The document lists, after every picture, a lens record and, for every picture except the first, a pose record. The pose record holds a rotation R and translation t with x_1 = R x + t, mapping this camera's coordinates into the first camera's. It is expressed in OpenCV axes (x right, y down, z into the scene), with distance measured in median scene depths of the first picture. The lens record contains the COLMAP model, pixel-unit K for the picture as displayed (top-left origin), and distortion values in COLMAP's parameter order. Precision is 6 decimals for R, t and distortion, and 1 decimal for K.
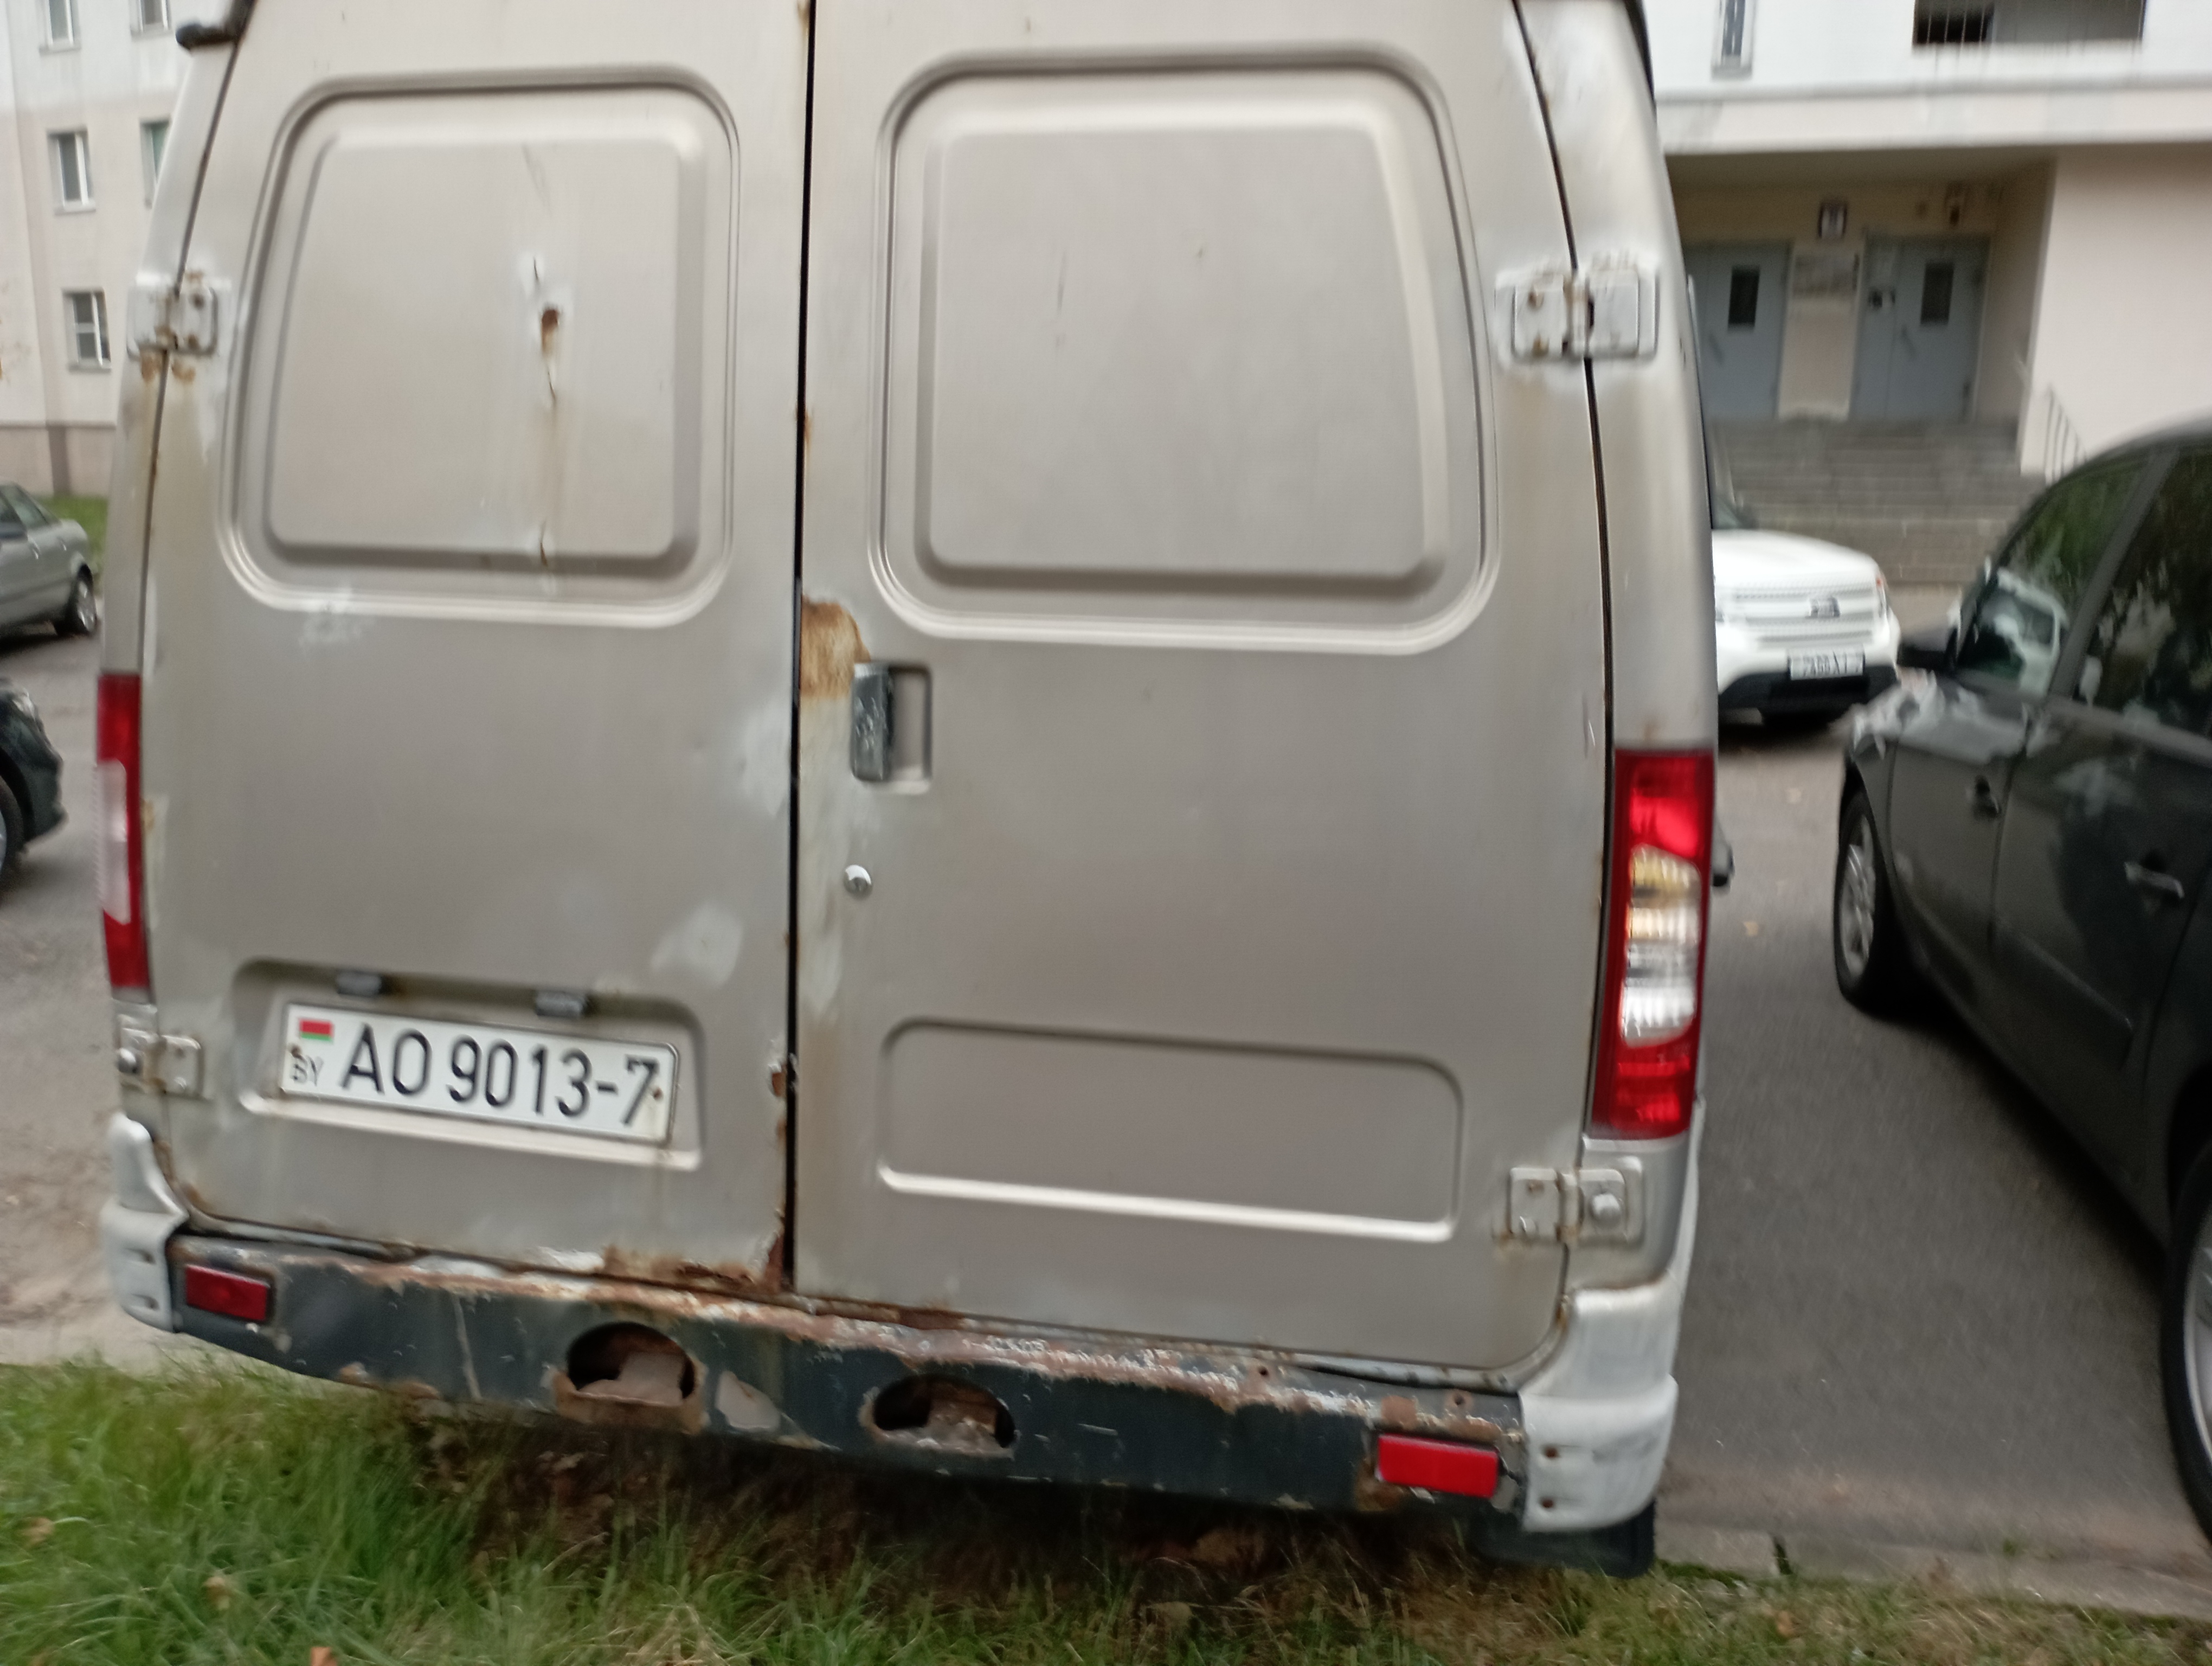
lens RADIAL K [[1773.6, 0, 1105.8], [0, 1773.6, 844.4], [0, 0, 1]] dist [0.087681, -0.107853]
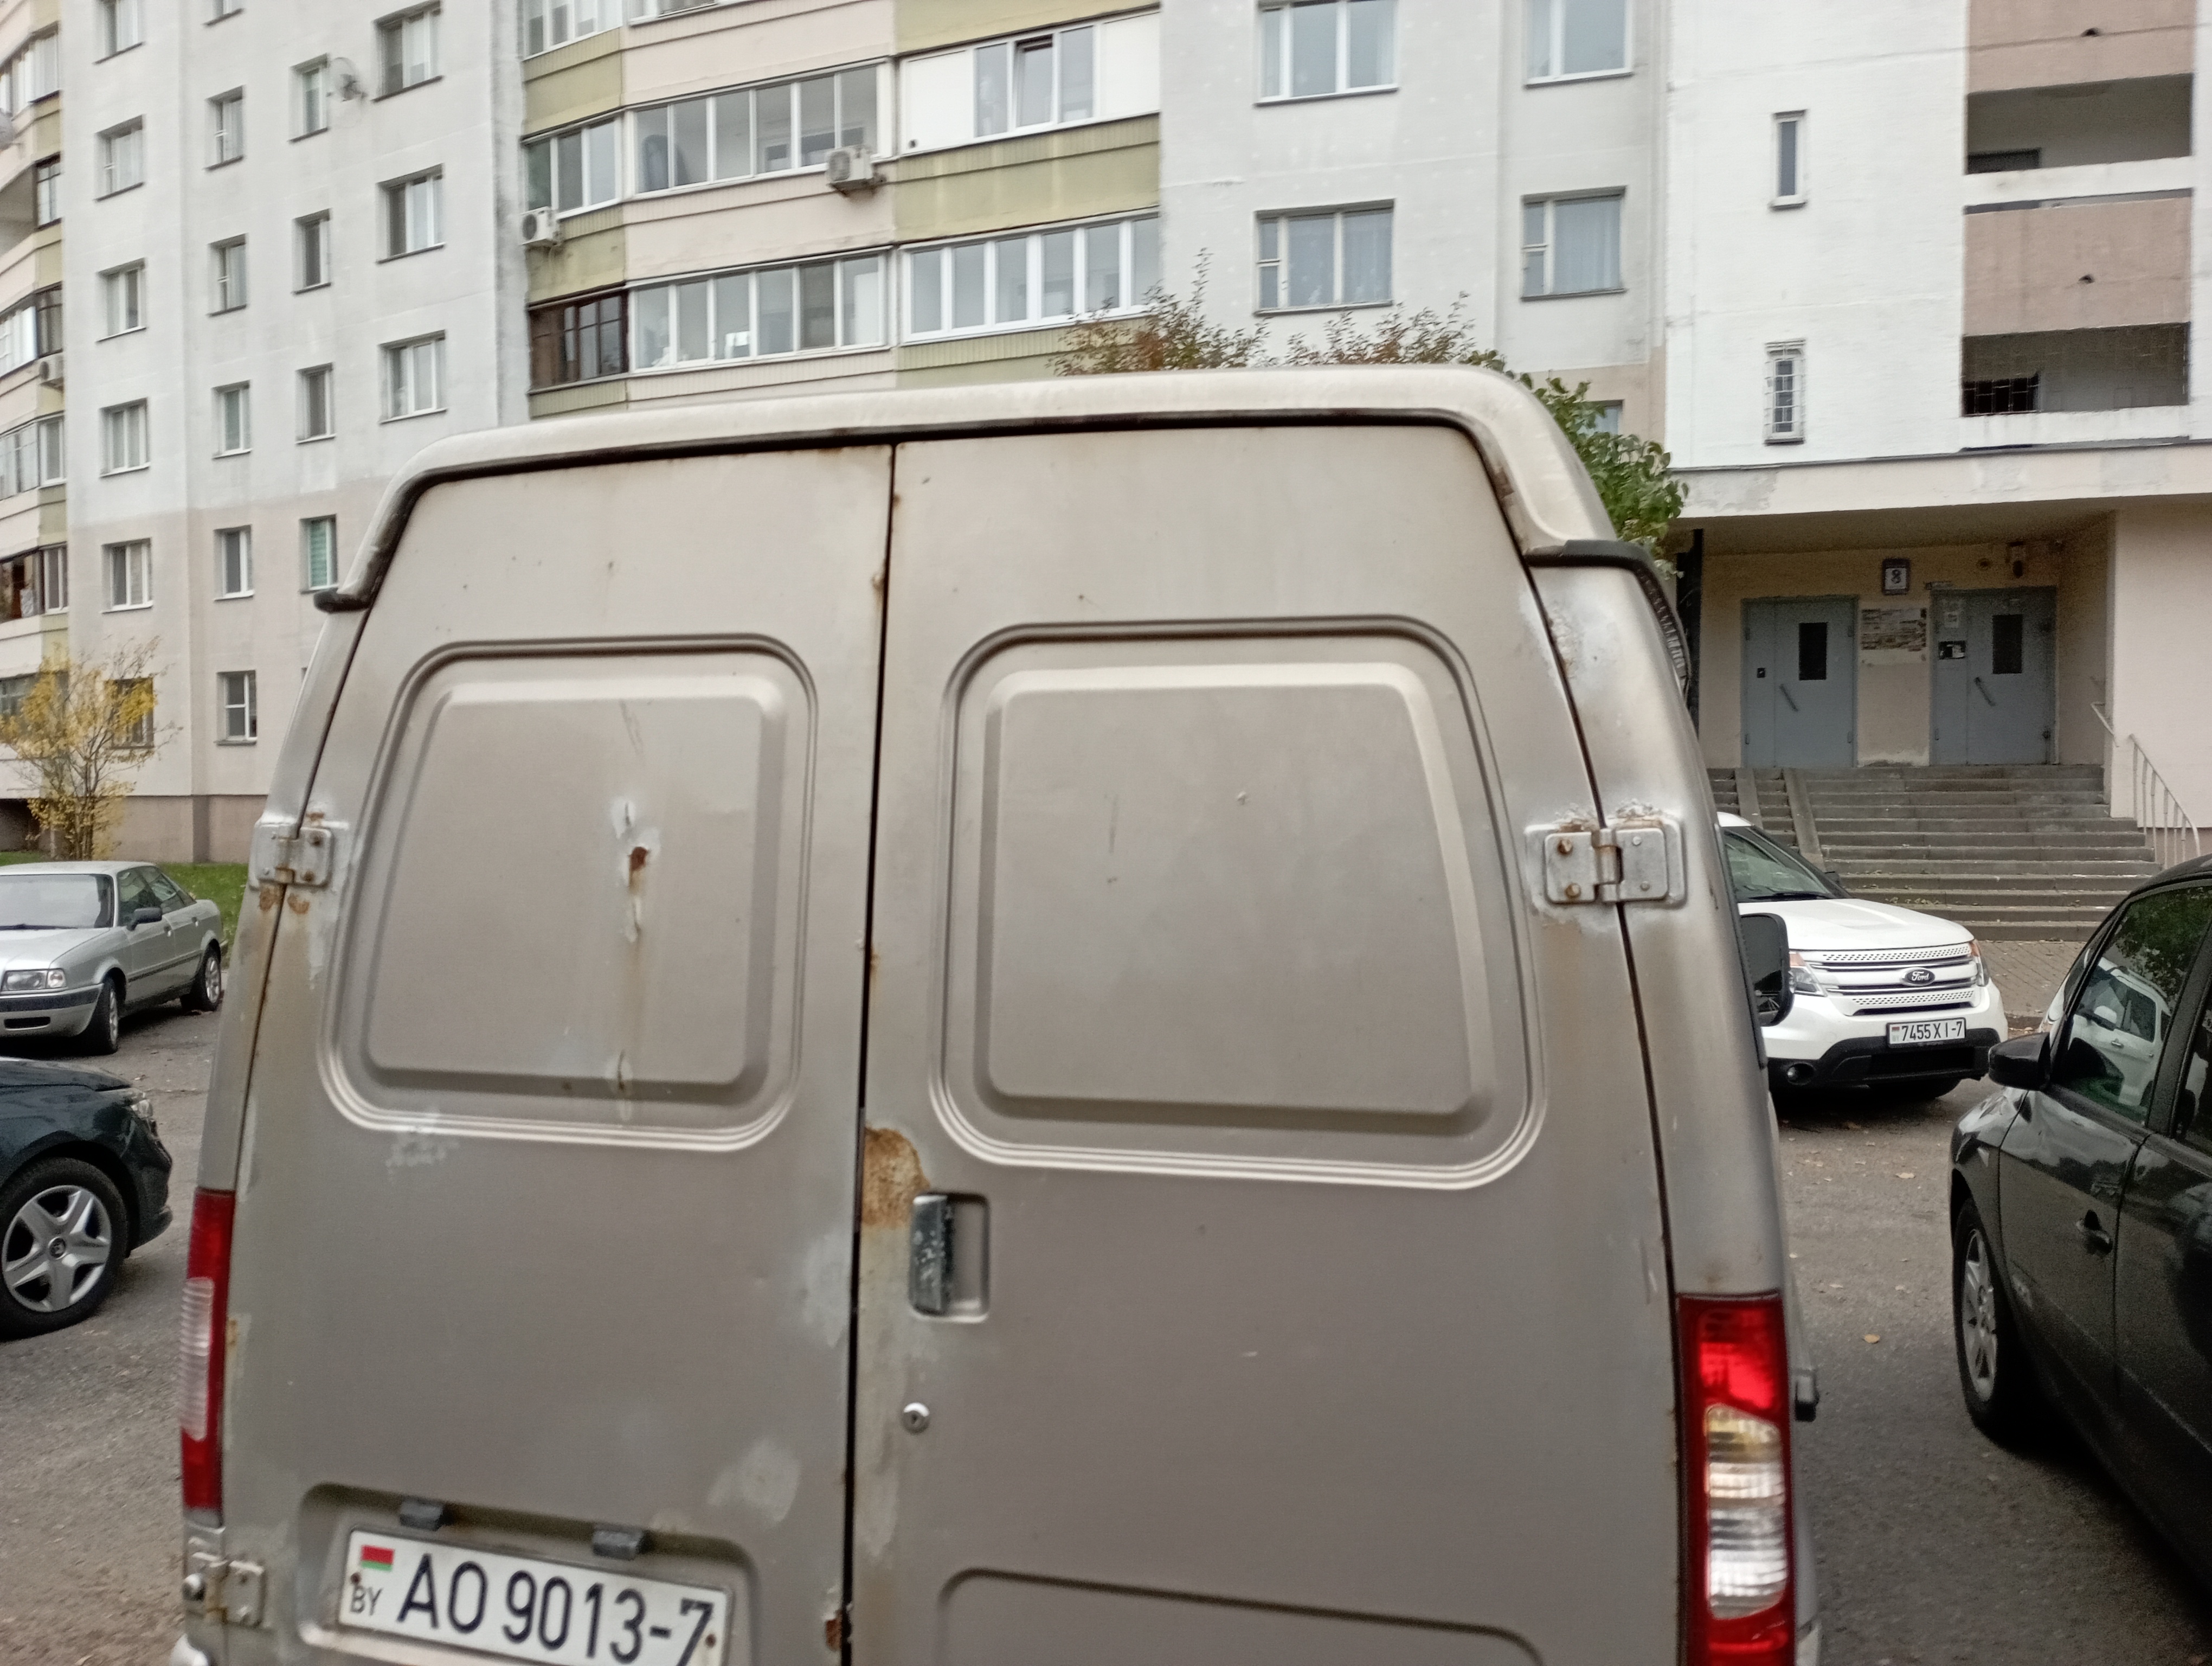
lens RADIAL K [[1773.6, 0, 1105.8], [0, 1773.6, 844.4], [0, 0, 1]] dist [0.087681, -0.107853]
pose [[0.998415, -0.022311, -0.051666, 0.022079], [0.012506, 0.983062, -0.182844, -0.098243], [0.054871, 0.181908, 0.981783, -0.026041]]
